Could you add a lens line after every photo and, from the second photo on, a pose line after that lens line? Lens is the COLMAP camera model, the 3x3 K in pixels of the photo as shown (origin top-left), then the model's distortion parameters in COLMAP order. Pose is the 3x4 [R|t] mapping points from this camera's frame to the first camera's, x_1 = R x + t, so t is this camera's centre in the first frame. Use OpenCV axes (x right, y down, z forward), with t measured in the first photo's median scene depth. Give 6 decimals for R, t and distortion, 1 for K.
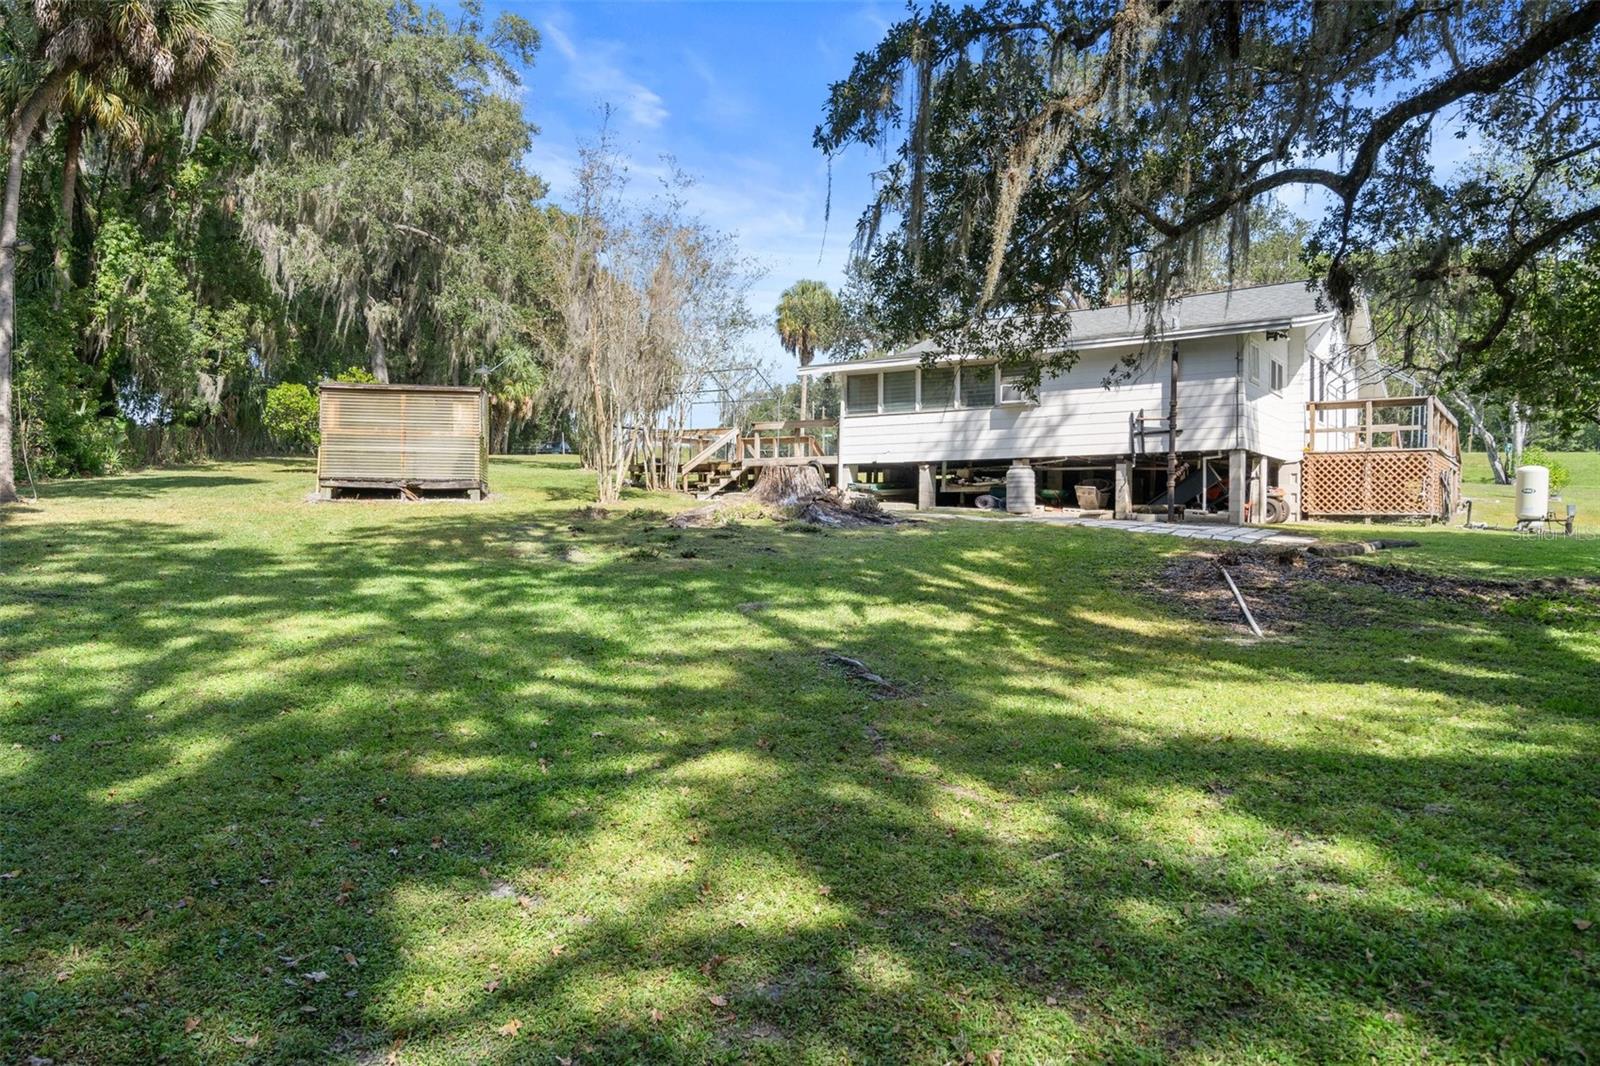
lens RADIAL K [[1107.5, 0, 800.0], [0, 1107.5, 533.0], [0, 0, 1]] dist [0.001396, 0.000754]
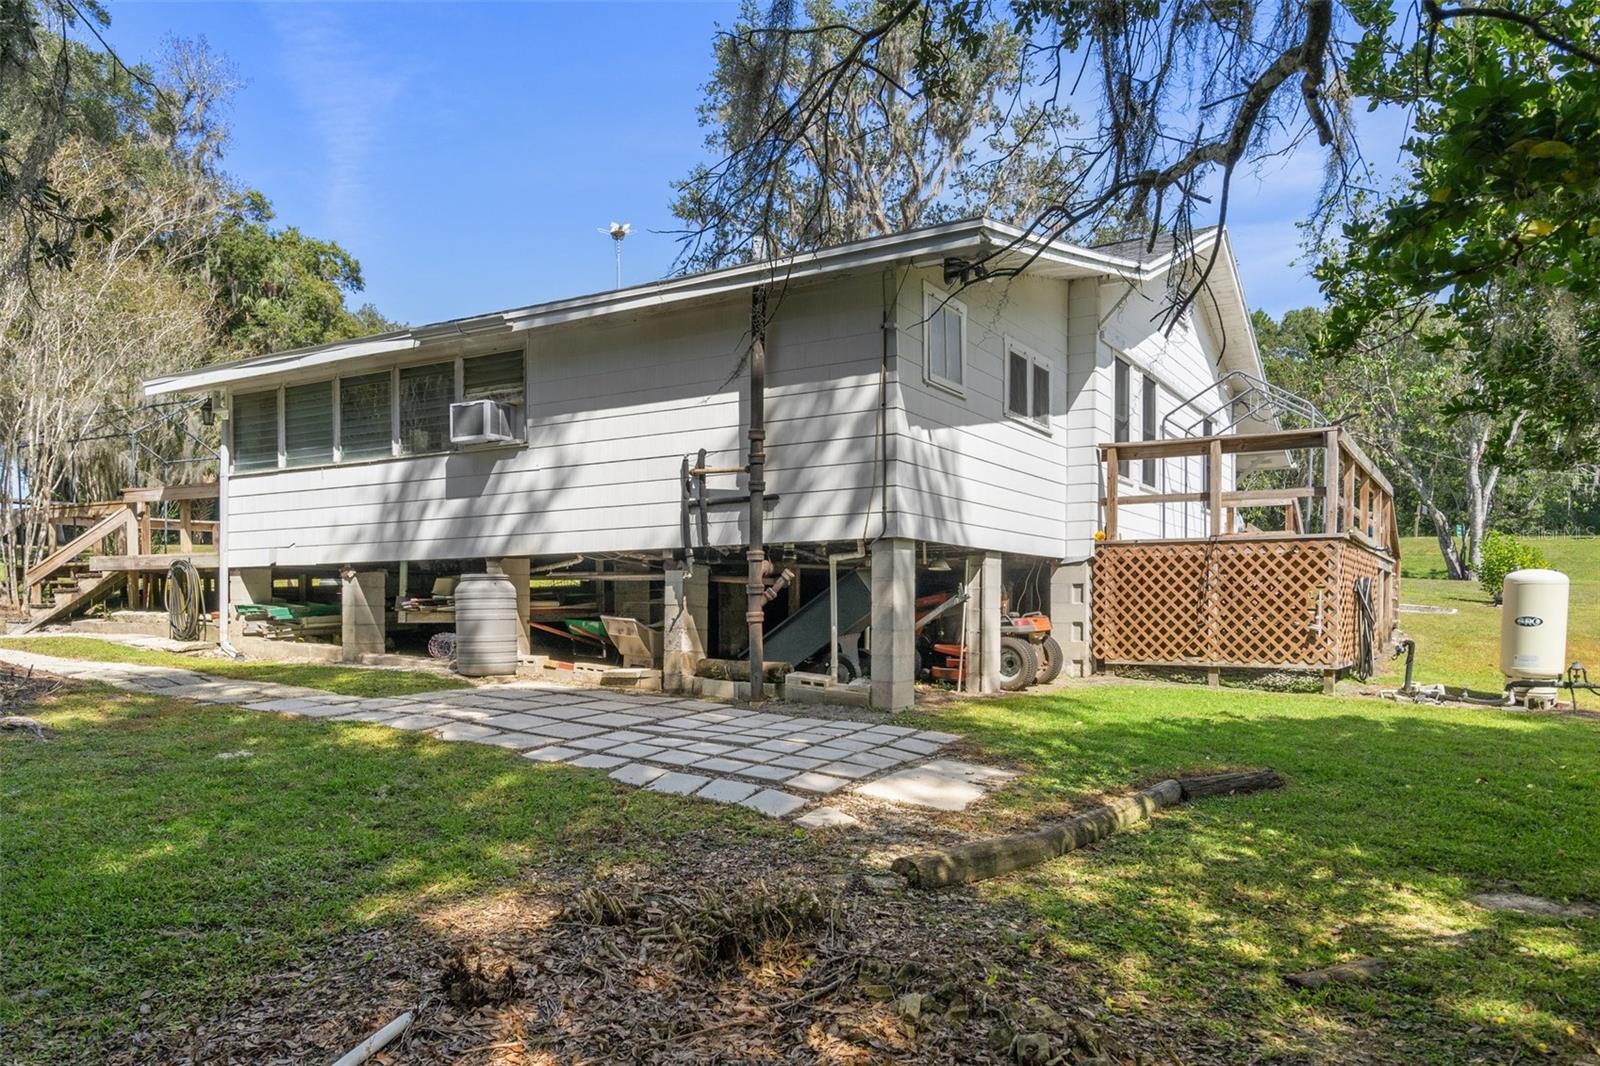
lens RADIAL K [[1112.7, 0, 799.9], [0, 1112.7, 632.2], [0, 0, 1]] dist [-0.003682, -0.000232]
pose [[0.999324, -0.006651, 0.036170, 0.314923], [0.006191, 0.999899, 0.012798, -0.040822], [-0.036251, -0.012566, 0.999264, 0.515590]]
